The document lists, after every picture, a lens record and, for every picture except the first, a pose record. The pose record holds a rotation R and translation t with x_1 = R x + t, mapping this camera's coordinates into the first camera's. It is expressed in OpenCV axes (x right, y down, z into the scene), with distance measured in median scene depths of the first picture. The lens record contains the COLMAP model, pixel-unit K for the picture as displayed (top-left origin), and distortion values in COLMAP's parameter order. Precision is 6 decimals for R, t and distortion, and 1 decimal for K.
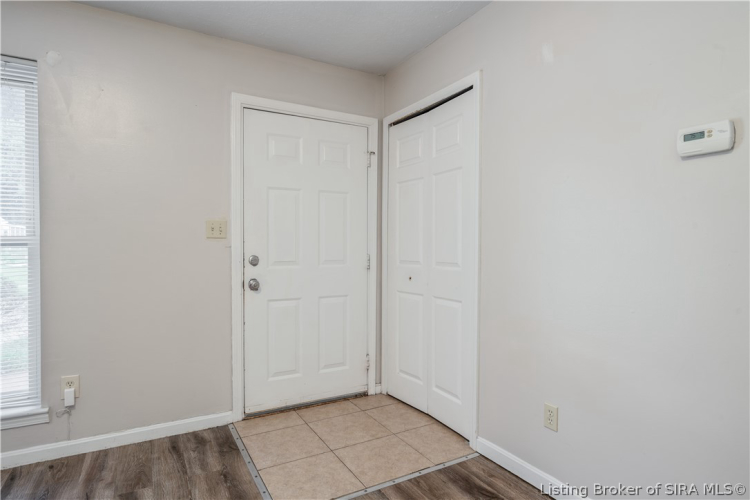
lens RADIAL K [[412.1, 0, 379.8], [0, 412.1, 254.1], [0, 0, 1]] dist [0.003899, 0.001384]
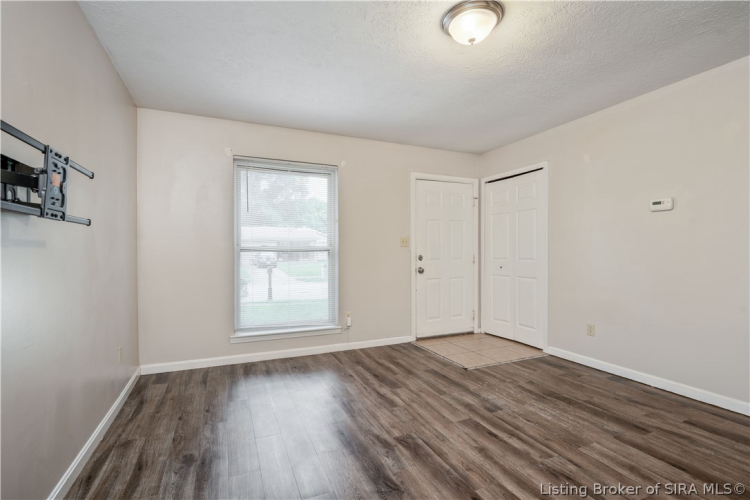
lens RADIAL K [[352.3, 0, 373.2], [0, 352.3, 248.8], [0, 0, 1]] dist [0.002177, -0.000132]
pose [[0.994800, -0.008361, -0.101508, -0.307302], [0.006752, 0.999846, -0.016180, -0.002148], [0.101628, 0.015410, 0.994703, -0.571065]]
